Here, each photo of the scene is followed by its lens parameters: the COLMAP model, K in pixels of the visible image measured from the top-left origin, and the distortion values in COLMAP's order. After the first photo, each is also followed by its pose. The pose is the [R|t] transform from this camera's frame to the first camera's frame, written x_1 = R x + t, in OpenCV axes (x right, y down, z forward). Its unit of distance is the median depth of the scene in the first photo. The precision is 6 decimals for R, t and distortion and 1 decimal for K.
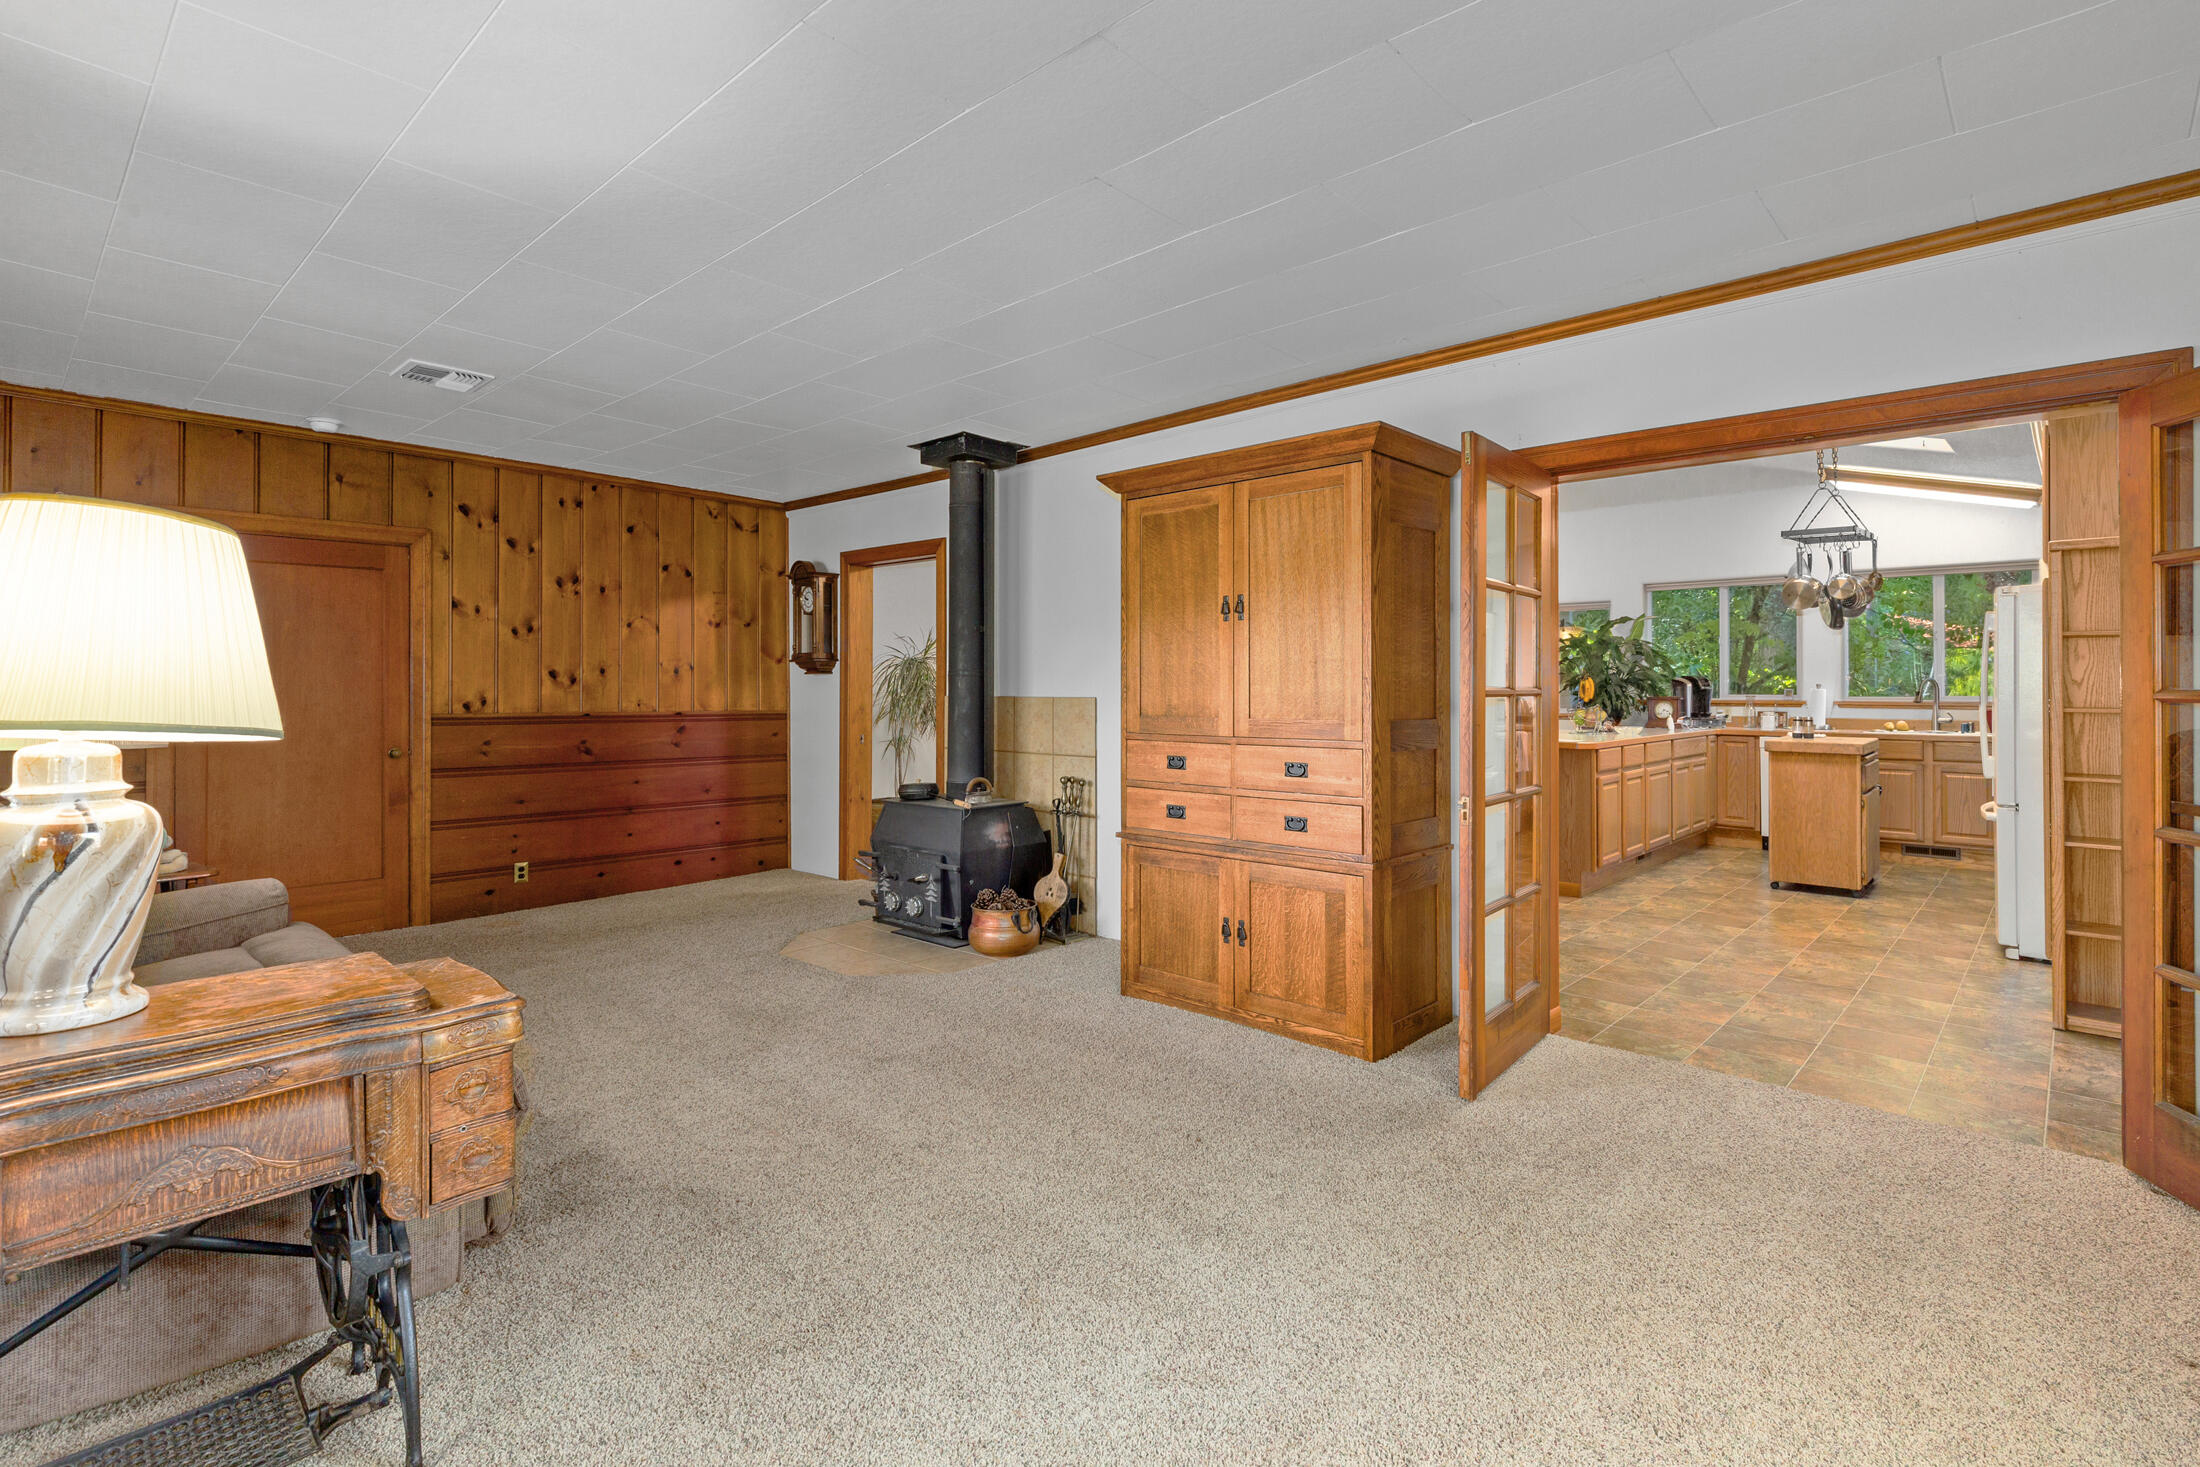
lens RADIAL K [[1005.2, 0, 1141.2], [0, 1005.2, 685.0], [0, 0, 1]] dist [0.007193, -0.001347]
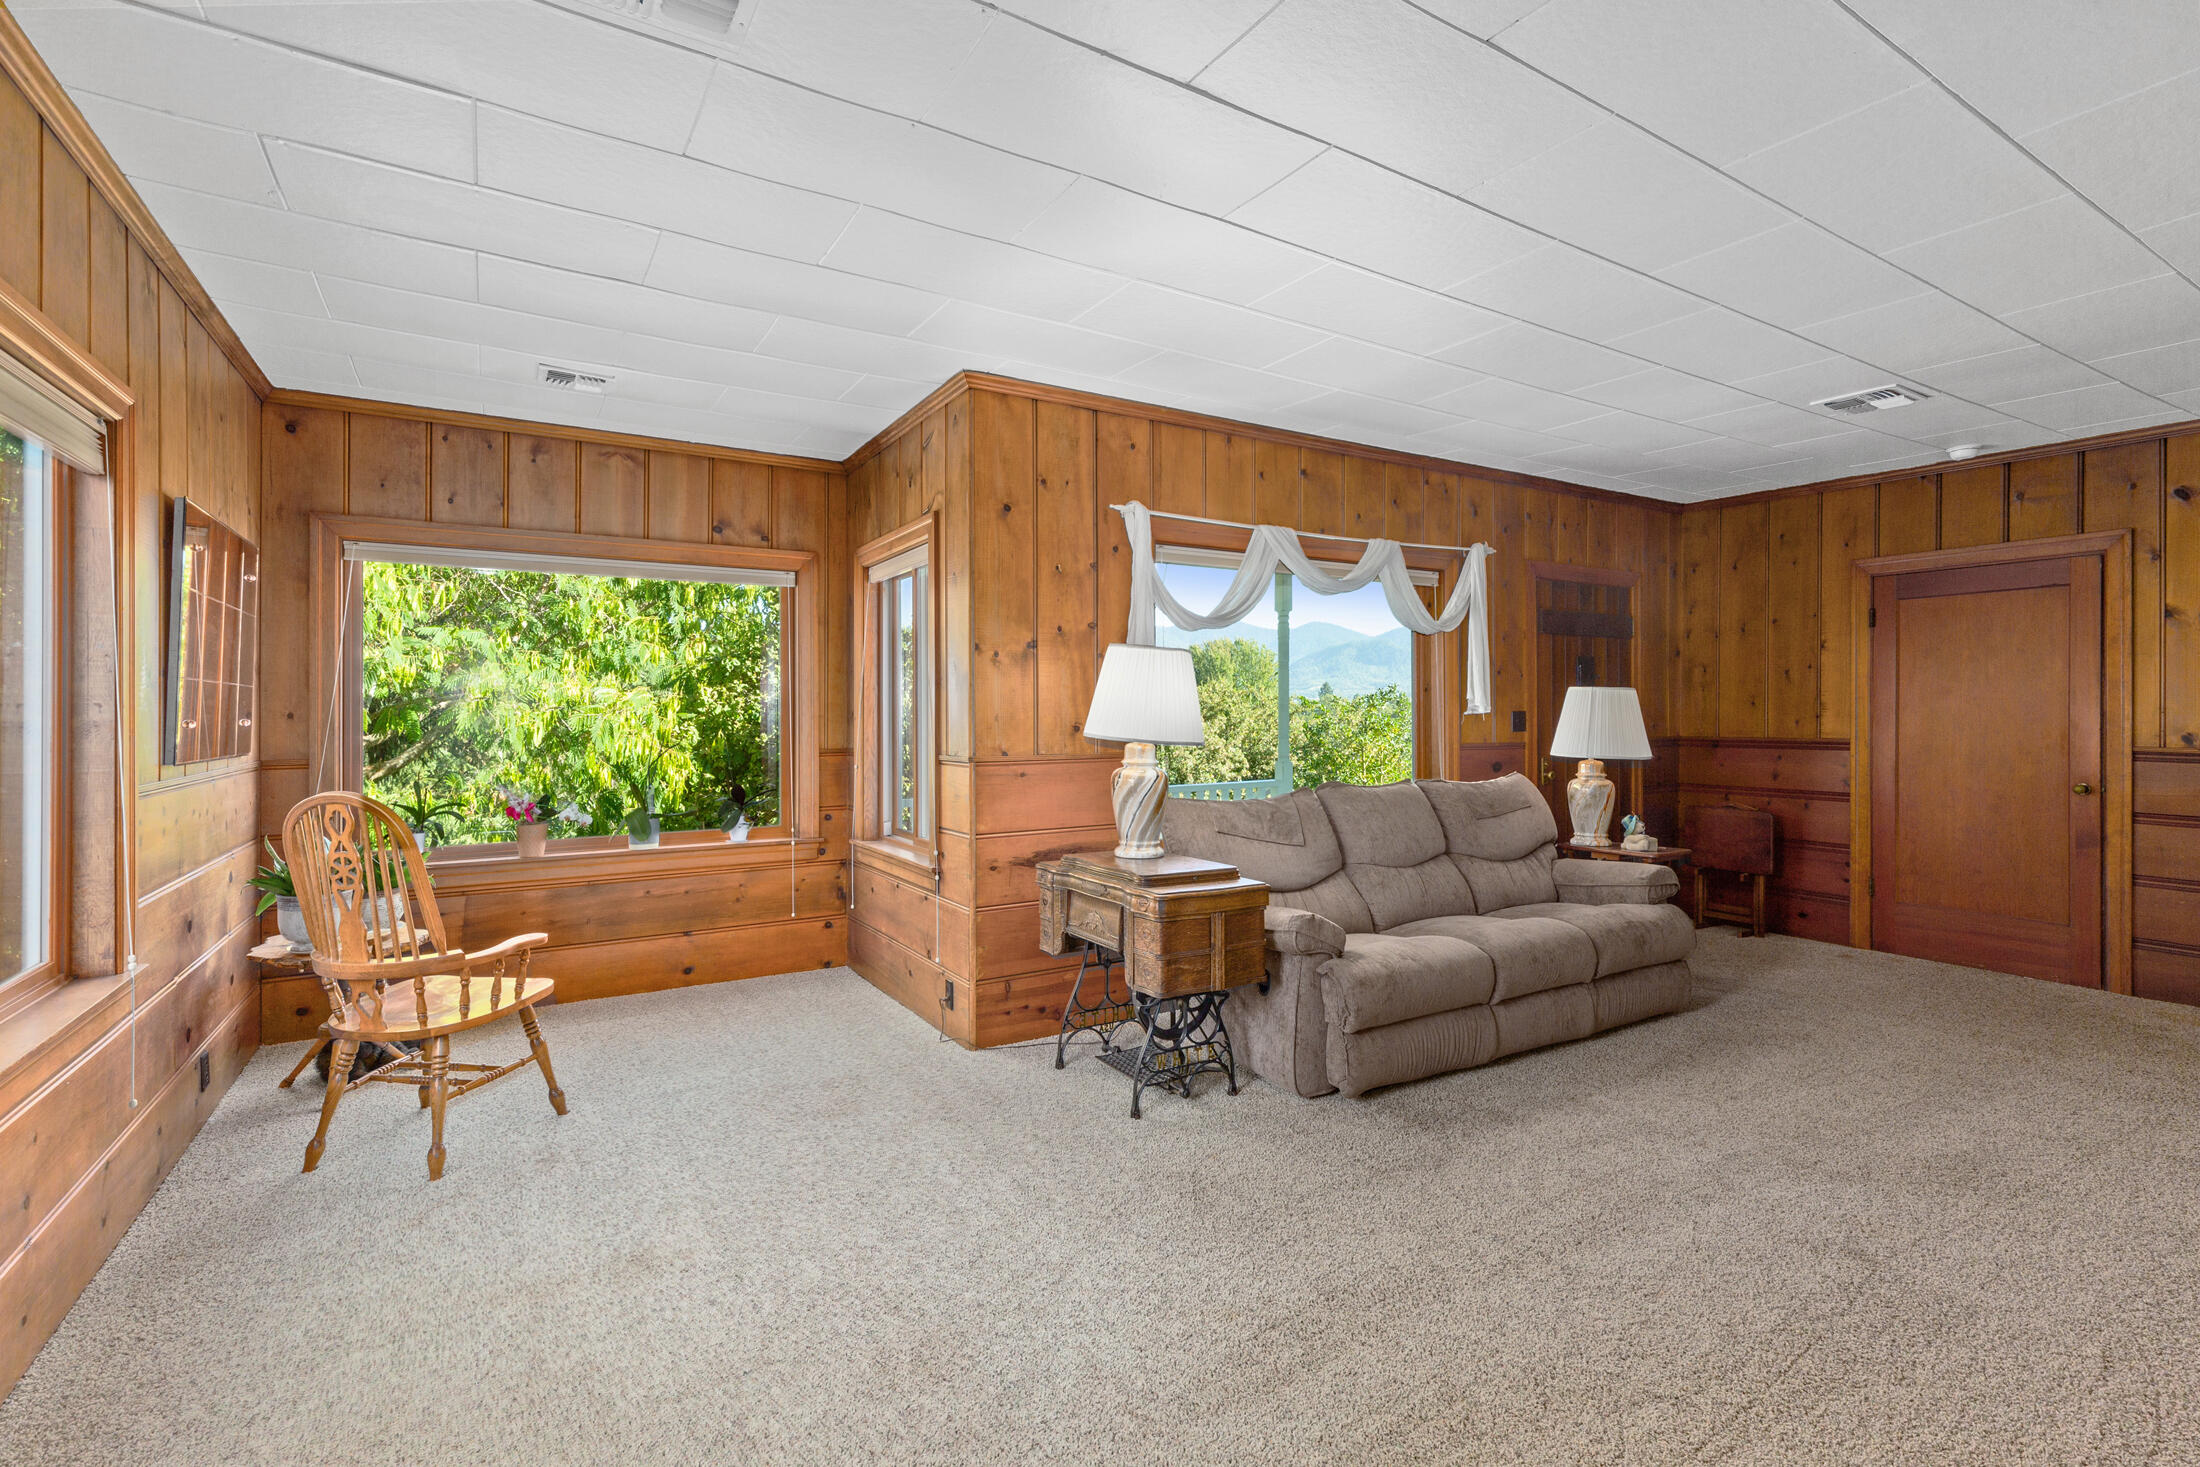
lens RADIAL K [[1005.2, 0, 1135.6], [0, 1005.2, 701.5], [0, 0, 1]] dist [0.007193, -0.001347]
pose [[-0.248659, -0.005193, -0.968577, 0.306256], [0.003971, 0.999972, -0.006380, -0.006282], [0.968583, -0.005433, -0.248632, 0.380530]]
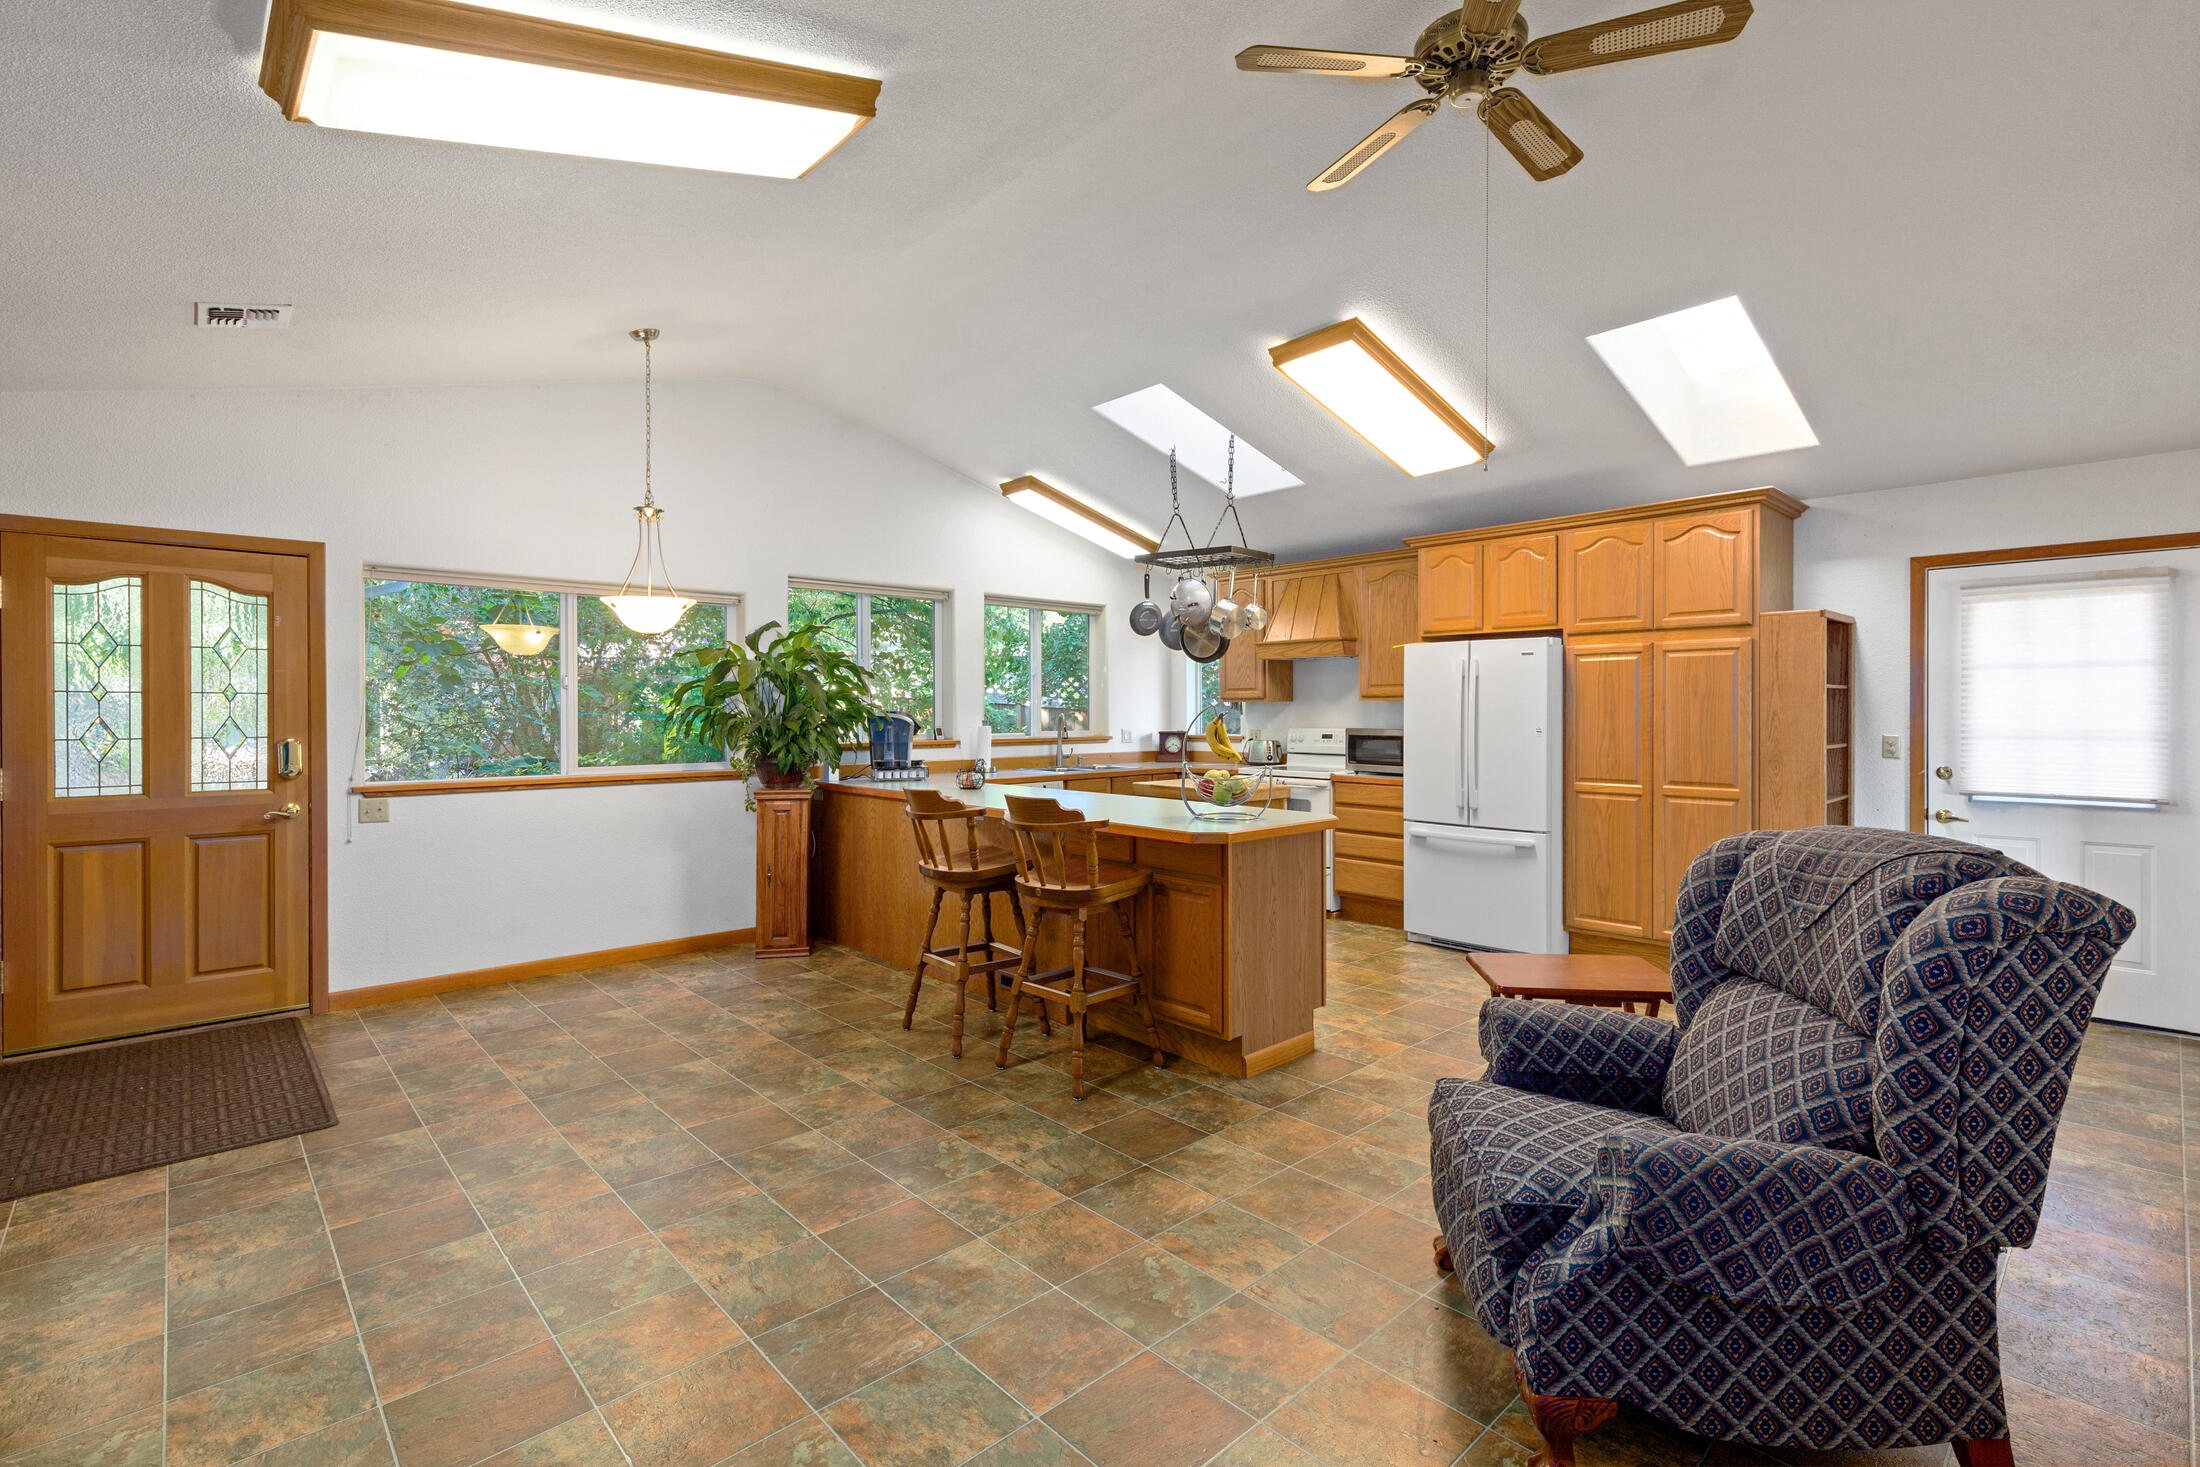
lens RADIAL K [[1005.2, 0, 1112.2], [0, 1005.2, 719.1], [0, 0, 1]] dist [0.007193, -0.001347]
pose [[0.068107, -0.013563, 0.997586, -0.228812], [0.002325, 0.999907, 0.013436, -0.016715], [-0.997675, 0.001404, 0.068132, 1.079502]]
